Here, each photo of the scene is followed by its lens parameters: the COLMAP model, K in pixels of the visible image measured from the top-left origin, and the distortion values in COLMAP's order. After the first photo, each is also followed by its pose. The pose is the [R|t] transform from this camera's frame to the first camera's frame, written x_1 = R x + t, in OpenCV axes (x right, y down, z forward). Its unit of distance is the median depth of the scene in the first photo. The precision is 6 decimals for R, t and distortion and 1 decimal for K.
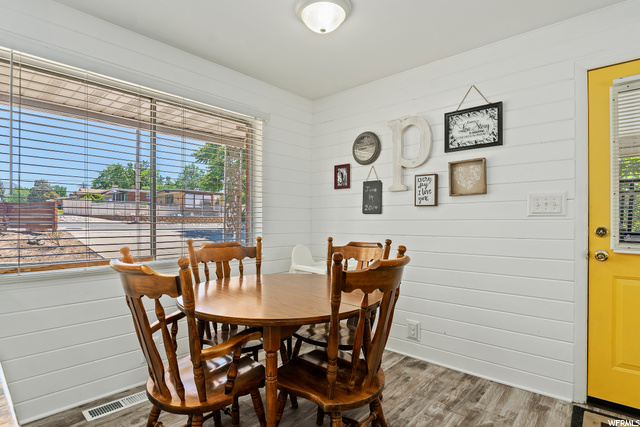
lens RADIAL K [[327.5, 0, 318.7], [0, 327.5, 224.1], [0, 0, 1]] dist [-0.021218, 0.000272]
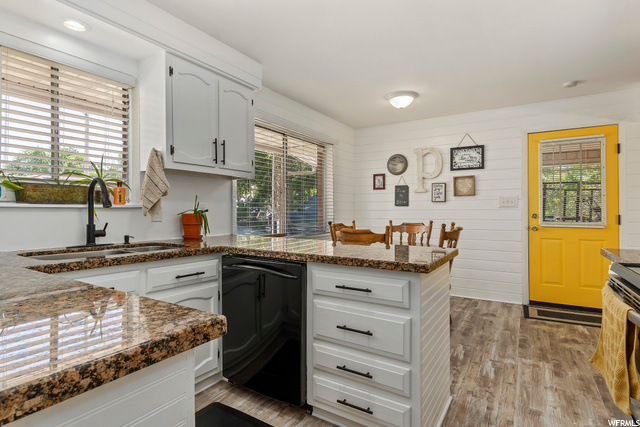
lens RADIAL K [[329.8, 0, 317.5], [0, 329.8, 210.9], [0, 0, 1]] dist [0.001059, 0.000156]
pose [[0.985307, -0.002549, 0.170775, -0.620537], [0.003893, 0.999964, -0.007535, 0.002363], [-0.170749, 0.008089, 0.985281, -0.610737]]
